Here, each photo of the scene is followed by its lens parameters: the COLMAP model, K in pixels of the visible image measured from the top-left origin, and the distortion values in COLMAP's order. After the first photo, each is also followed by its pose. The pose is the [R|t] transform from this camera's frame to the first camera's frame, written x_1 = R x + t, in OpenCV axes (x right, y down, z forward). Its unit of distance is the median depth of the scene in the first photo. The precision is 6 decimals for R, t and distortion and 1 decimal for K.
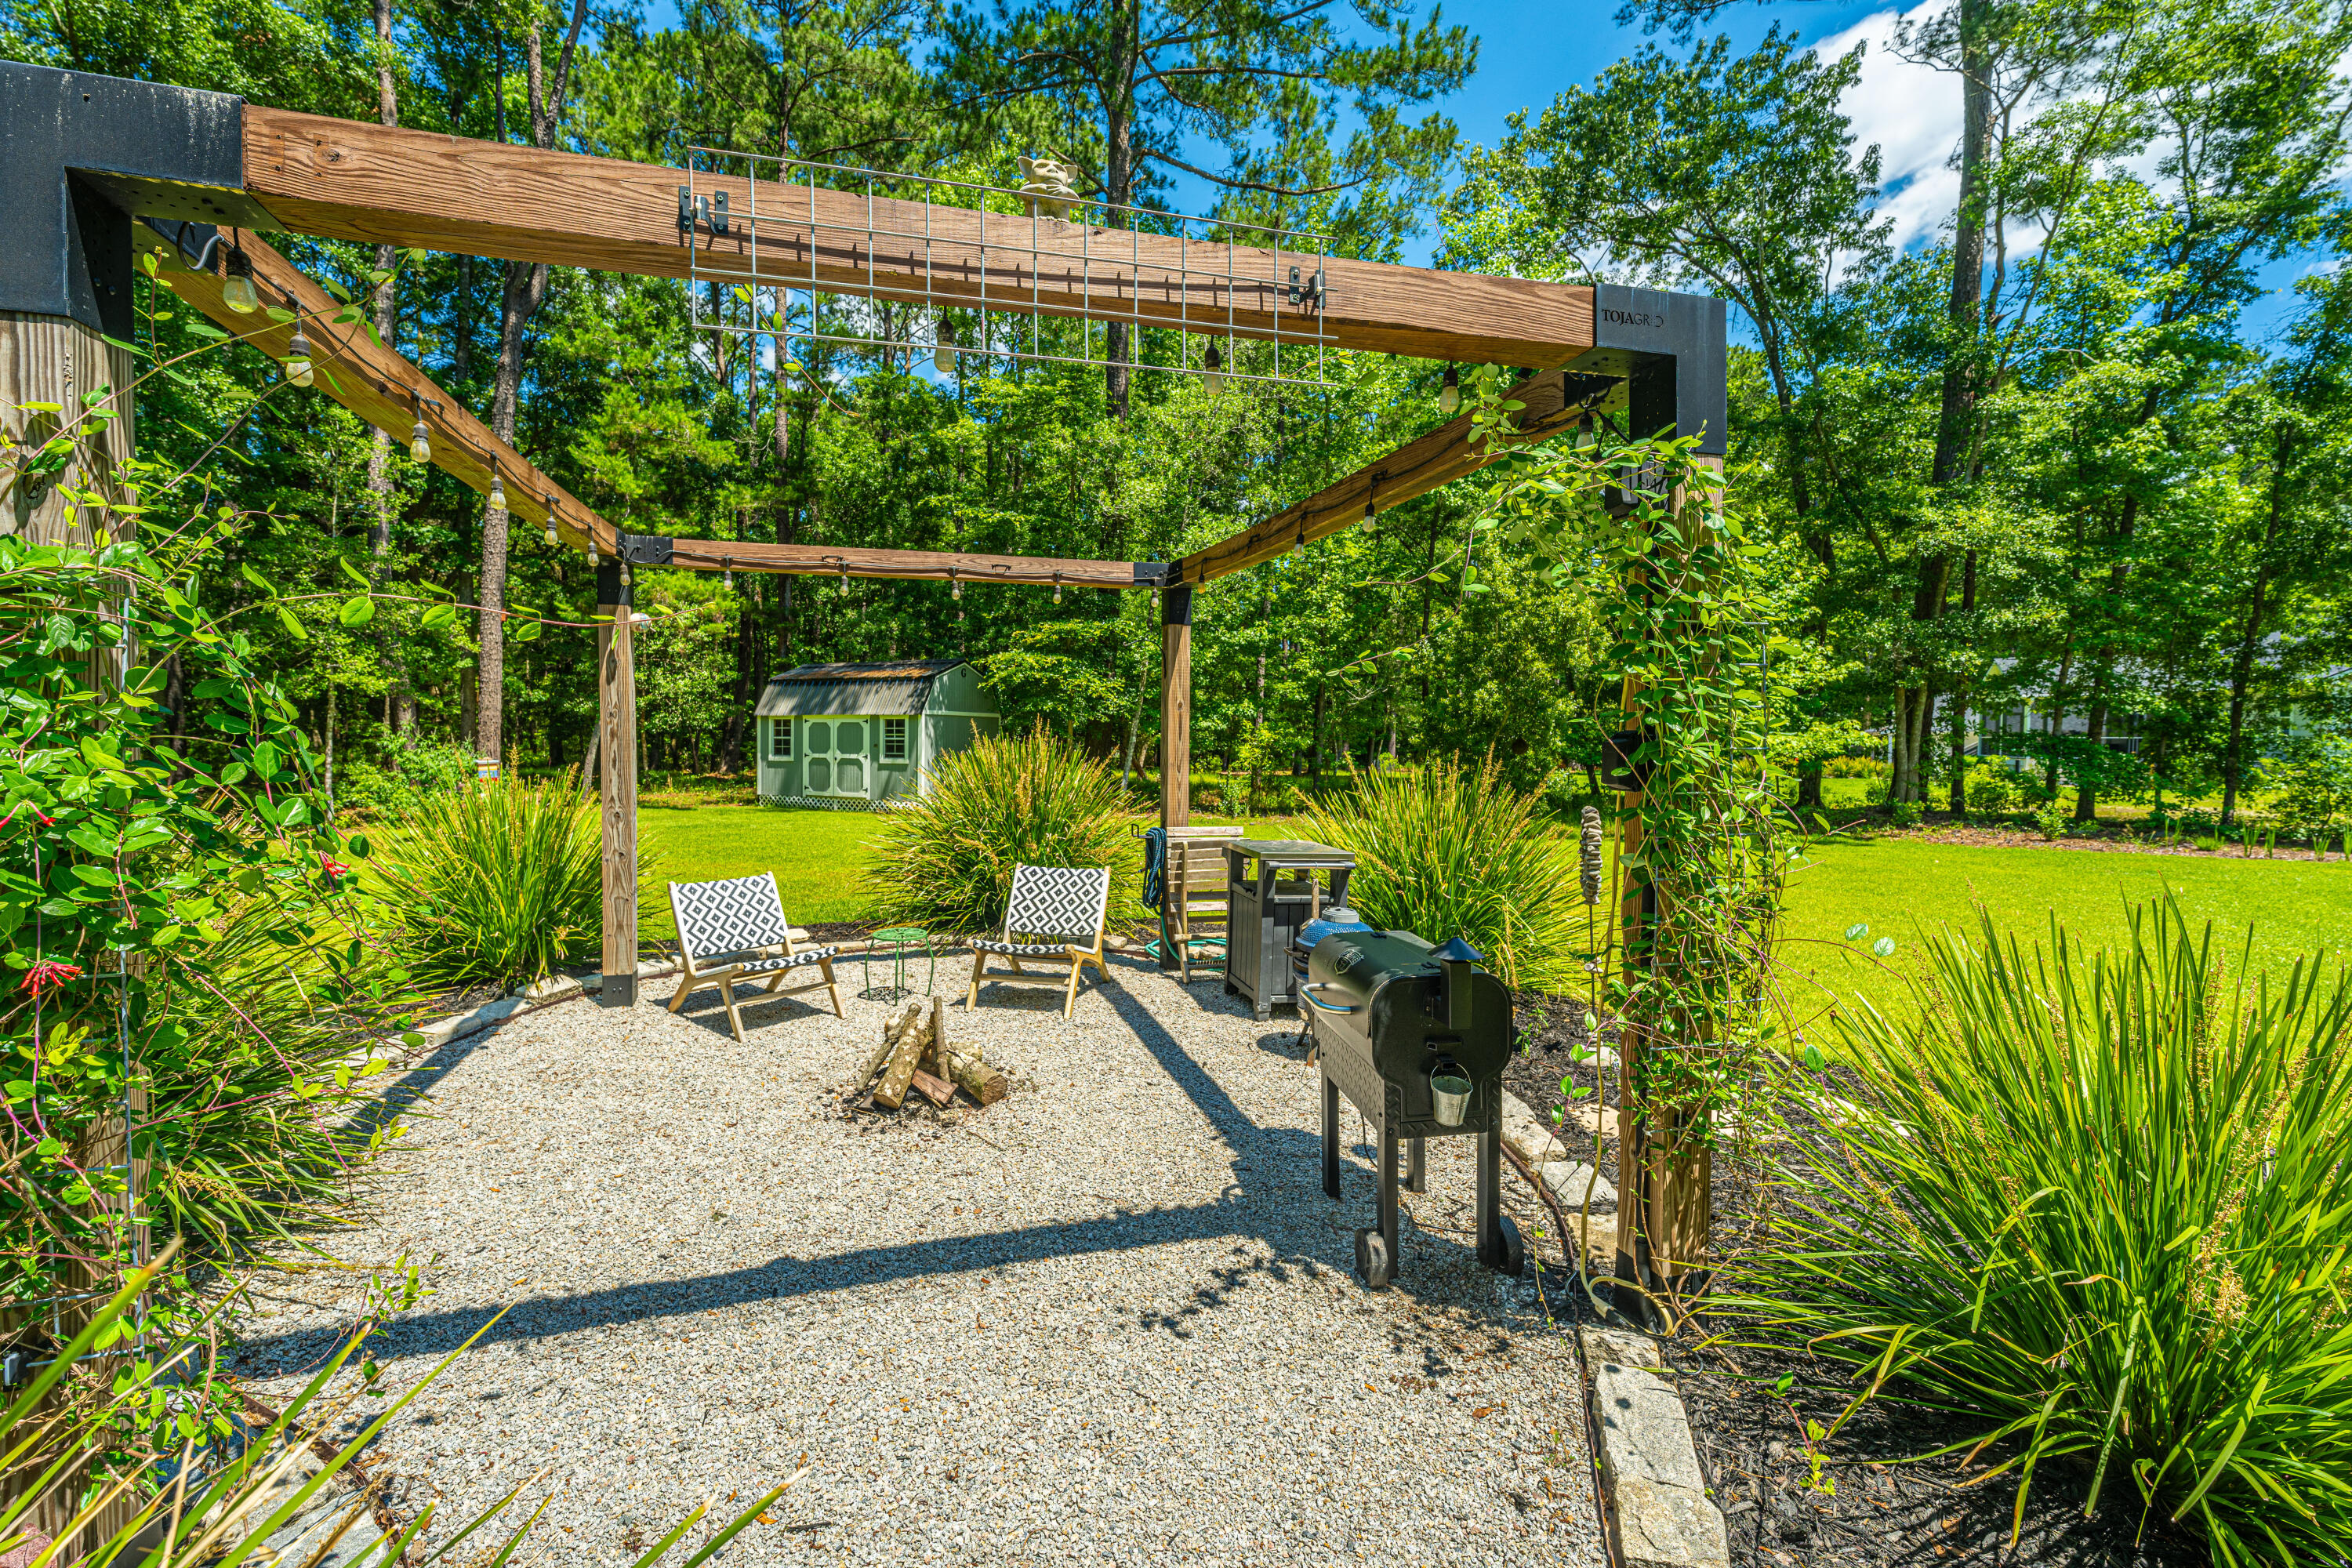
lens RADIAL K [[982.8, 0, 1130.0], [0, 982.8, 749.9], [0, 0, 1]] dist [0.008313, 0.000029]
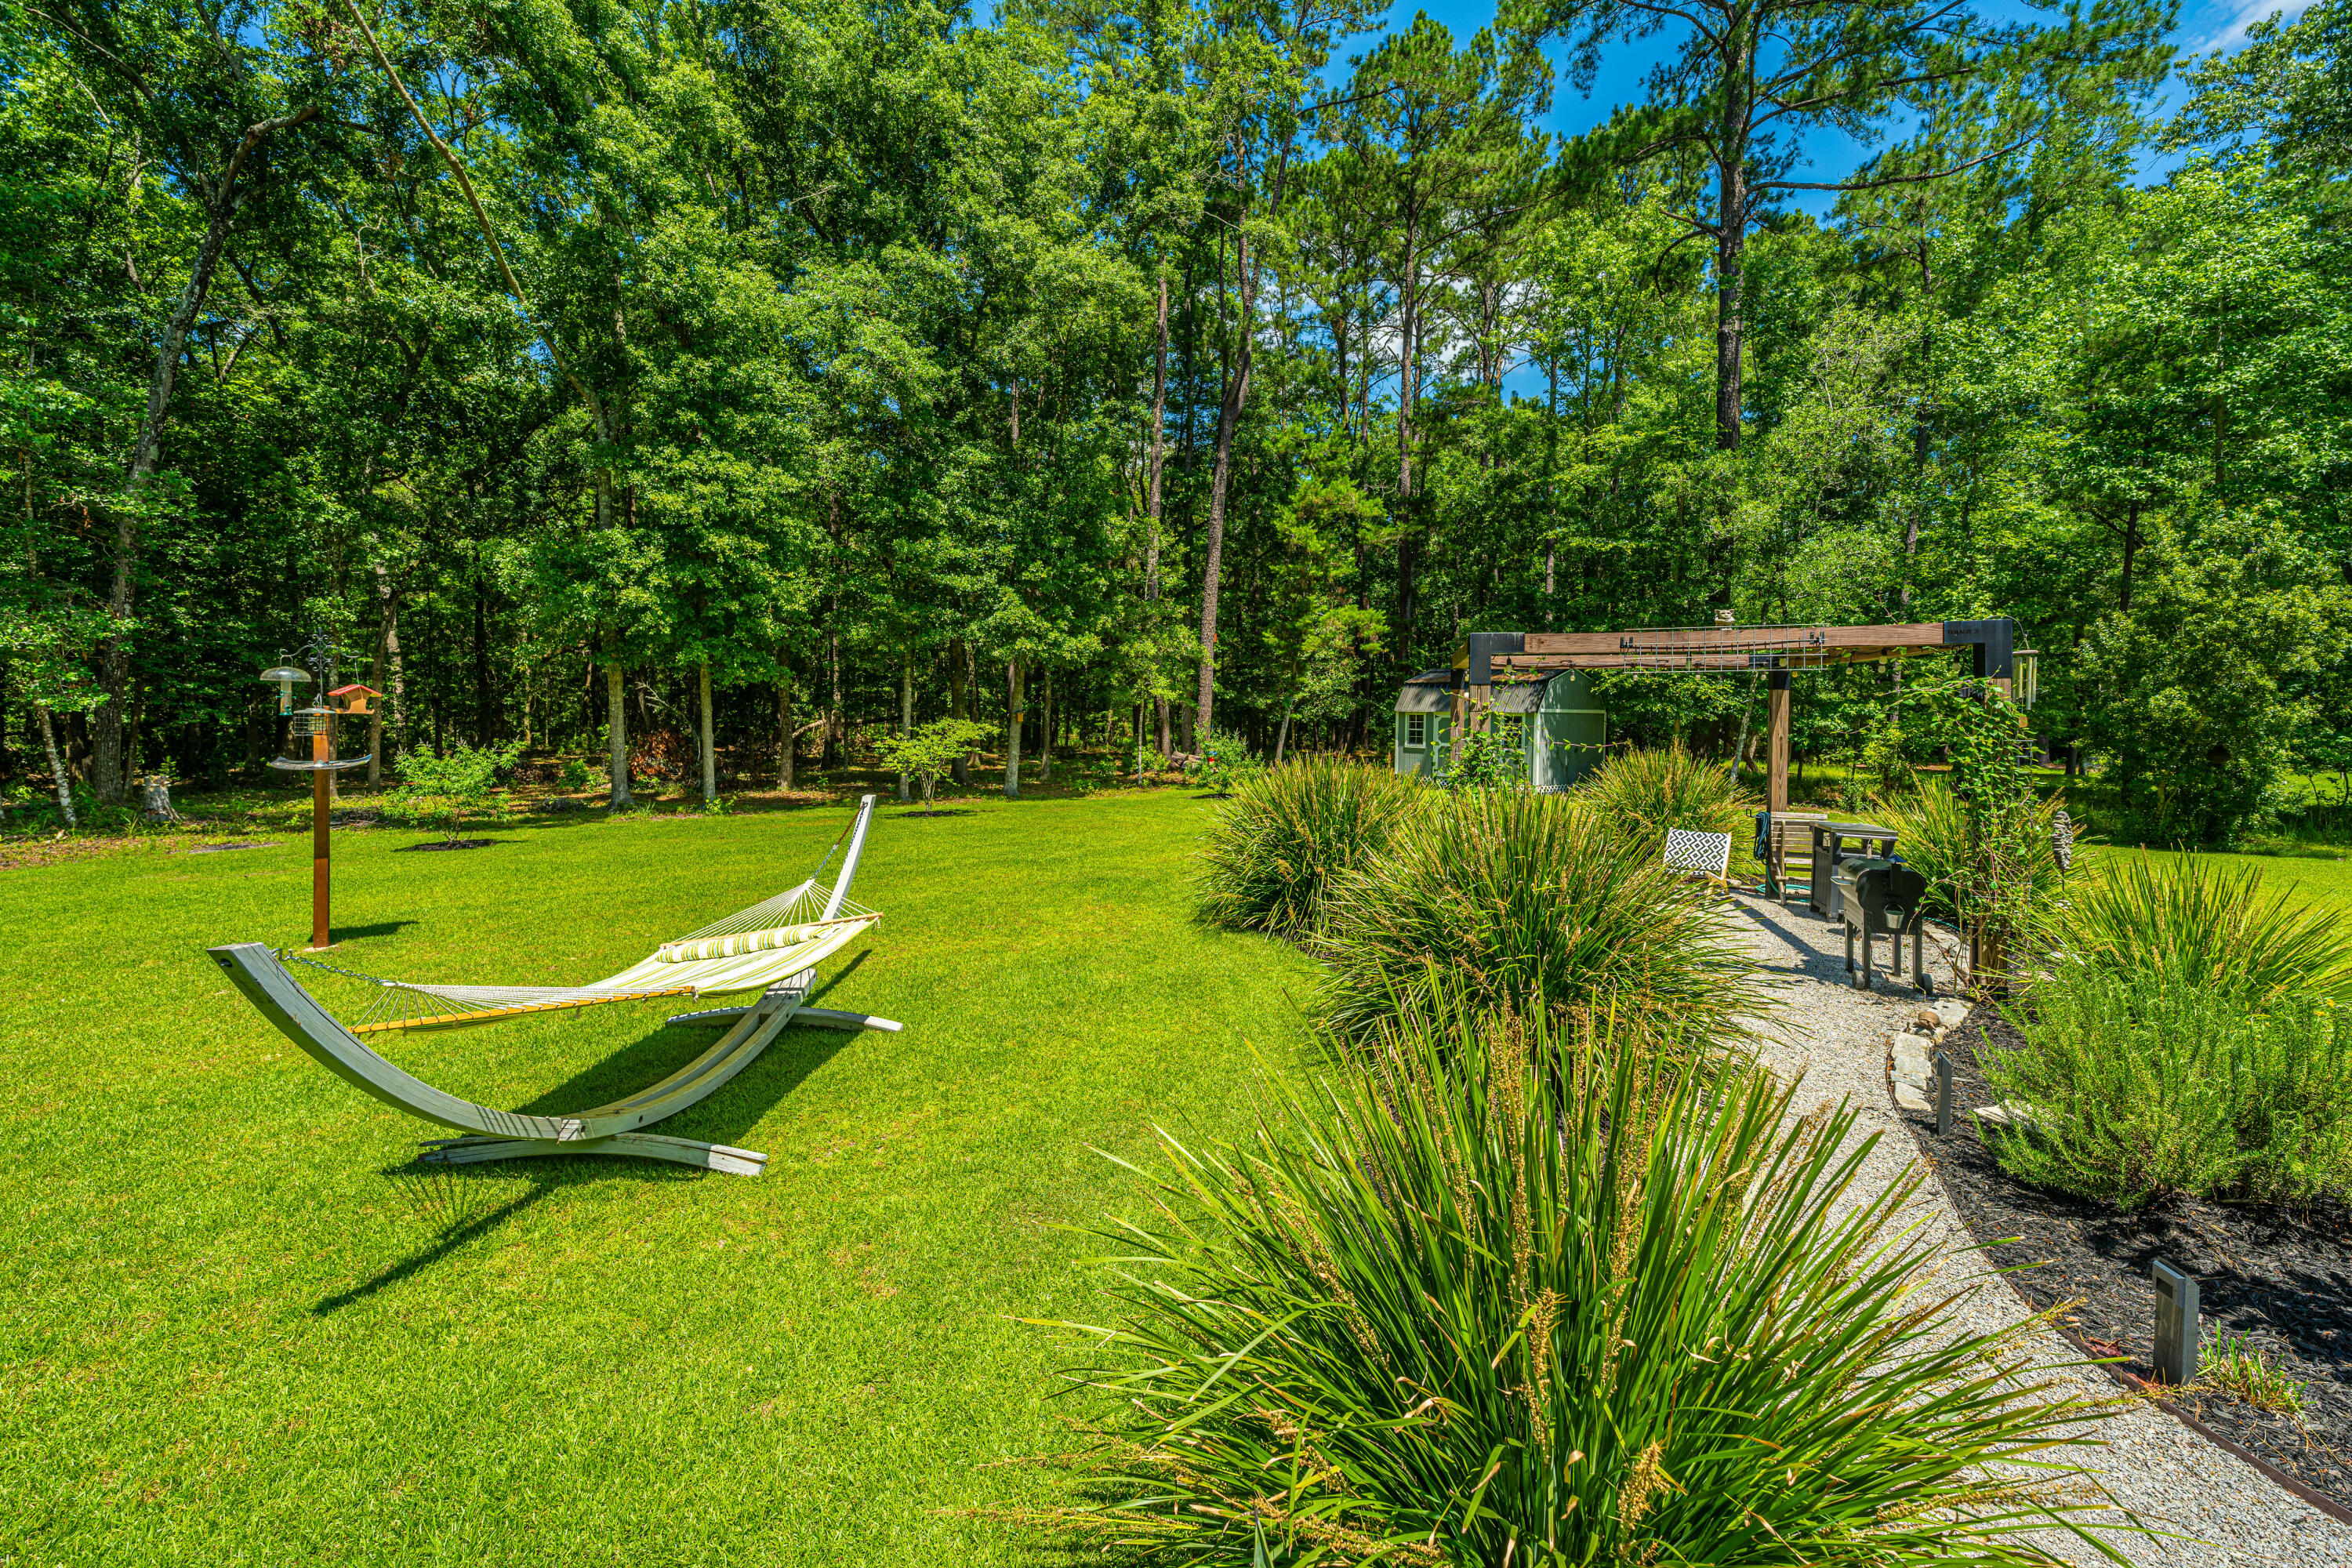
lens RADIAL K [[978.9, 0, 1159.9], [0, 978.9, 710.7], [0, 0, 1]] dist [0.003478, 0.000180]
pose [[0.861853, 0.003526, -0.507146, -0.003706], [-0.012633, 0.999815, -0.014518, -0.015745], [0.507001, 0.018920, 0.861738, -0.264086]]
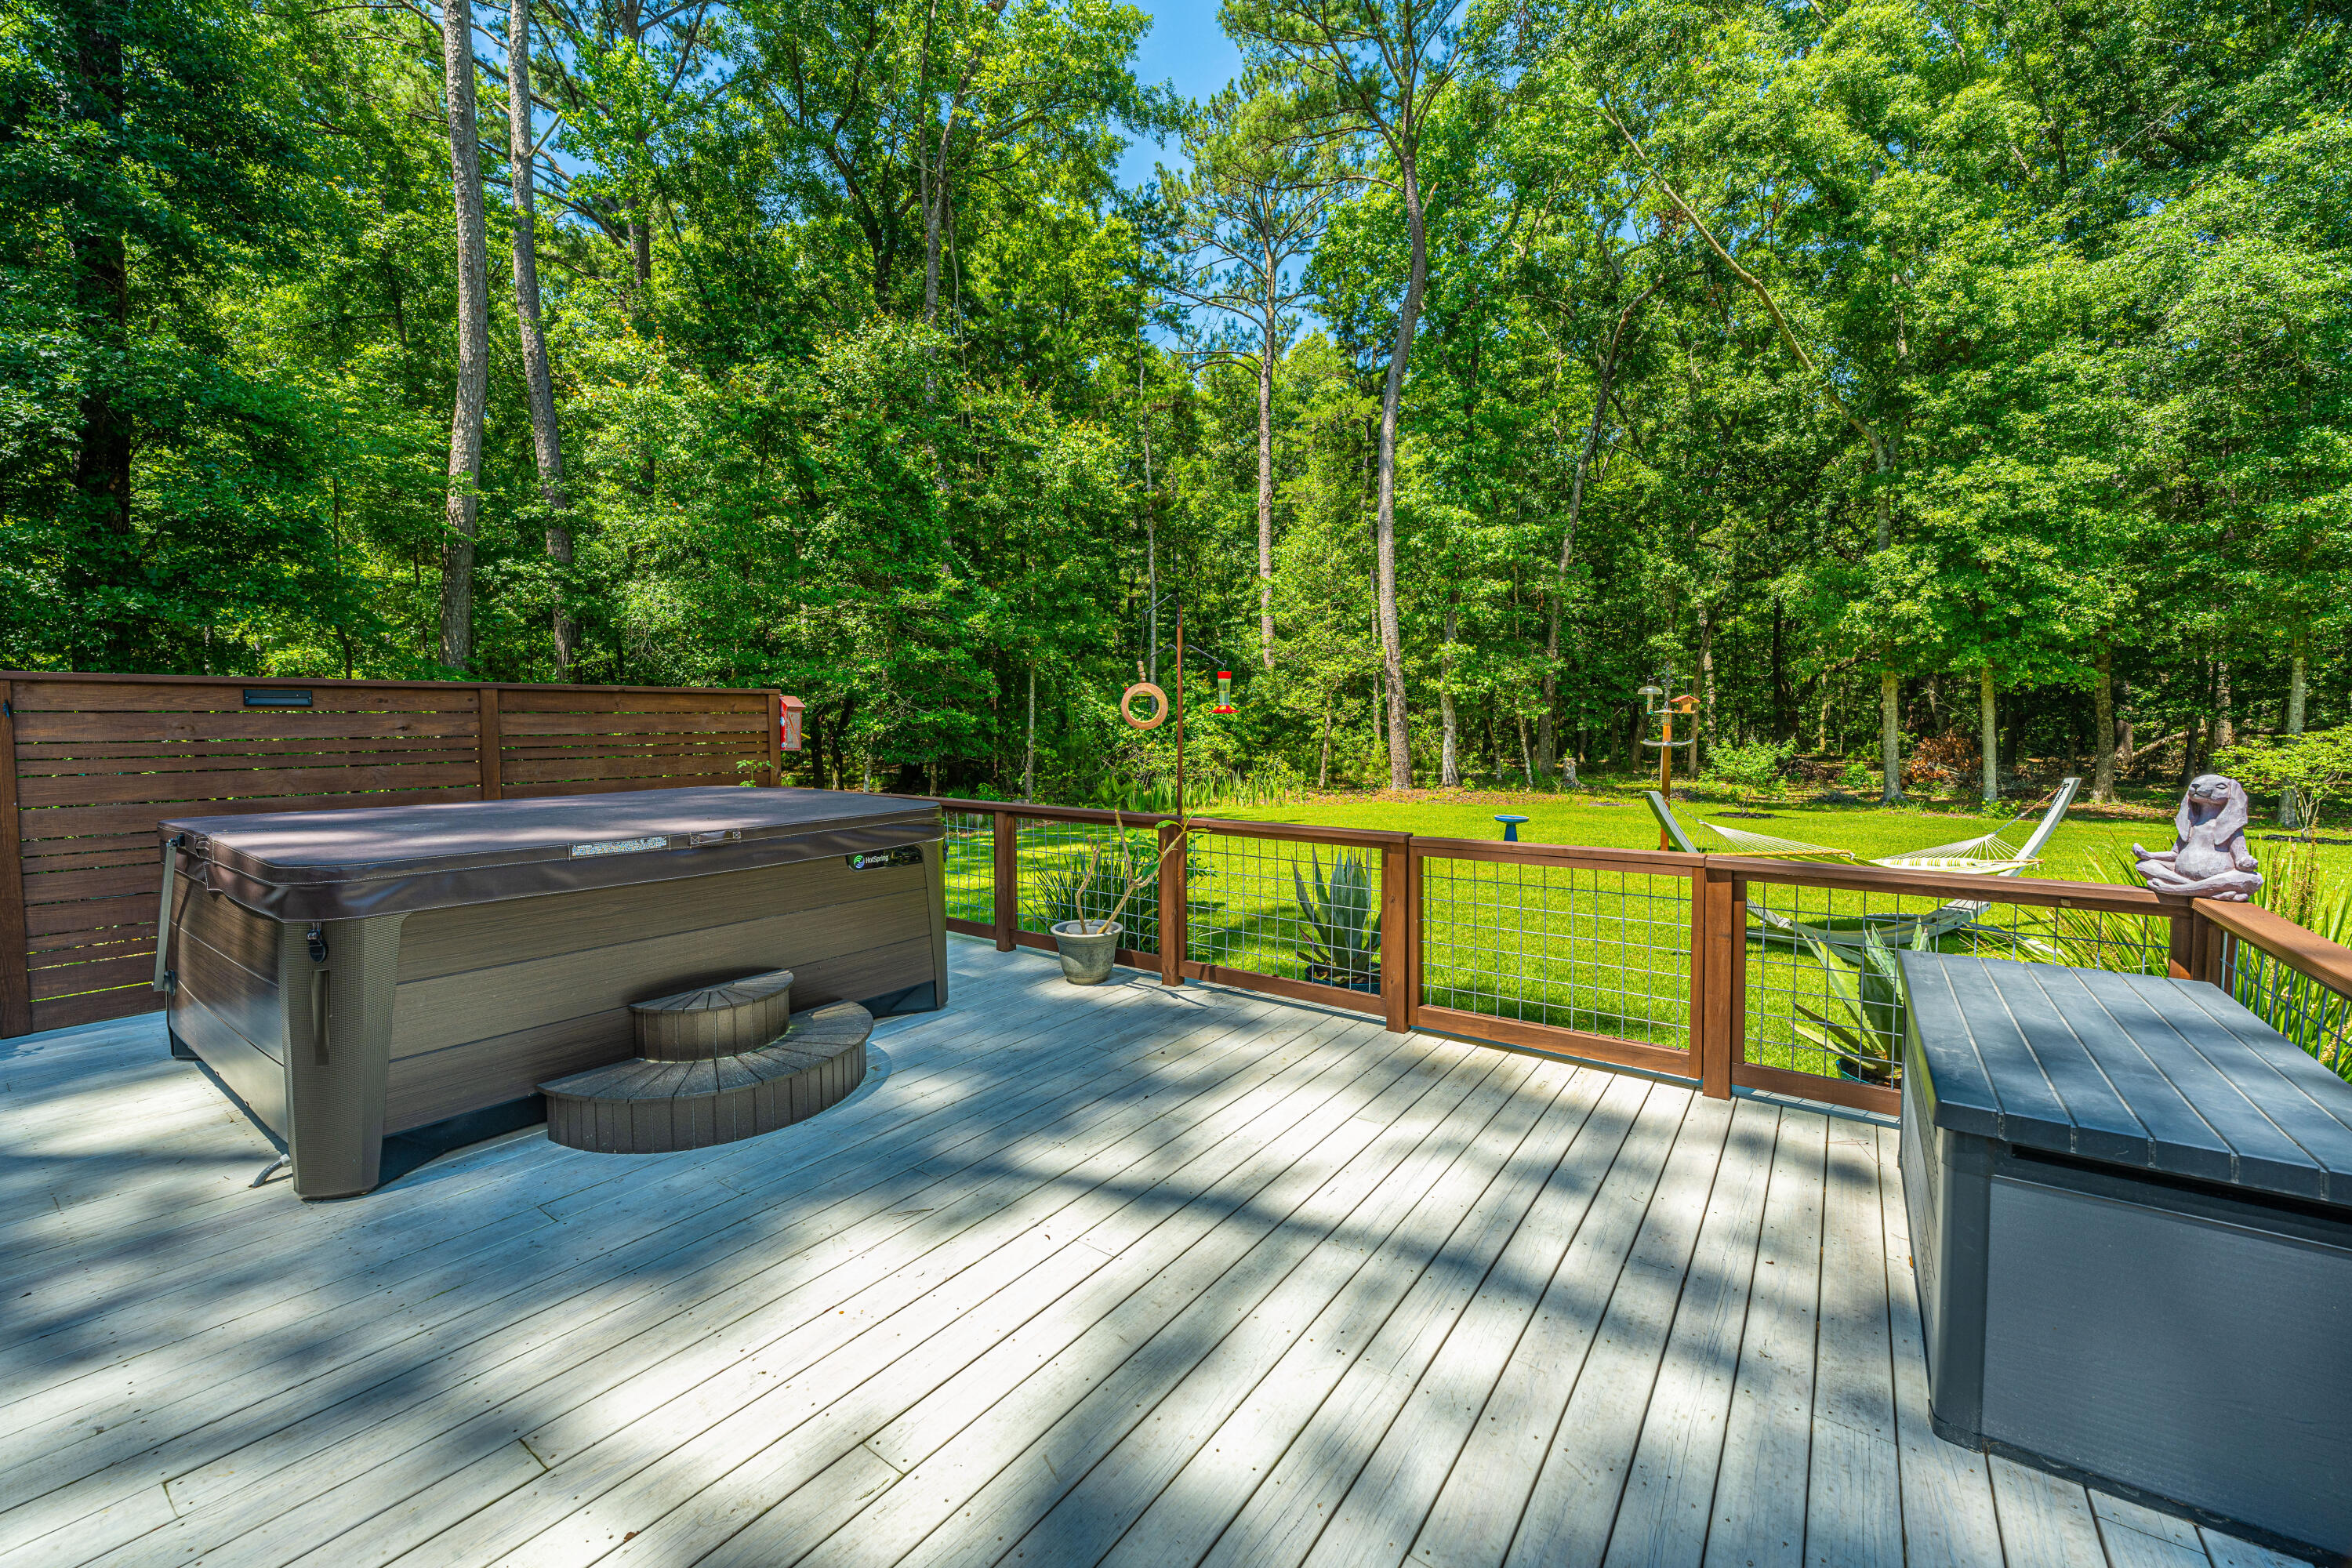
lens RADIAL K [[953.1, 0, 1153.2], [0, 953.1, 753.8], [0, 0, 1]] dist [-0.002178, -0.000318]
pose [[-0.159981, 0.035937, -0.986466, 0.177873], [-0.016513, 0.999100, 0.039076, -0.008327], [0.986982, 0.022540, -0.159243, -0.320956]]
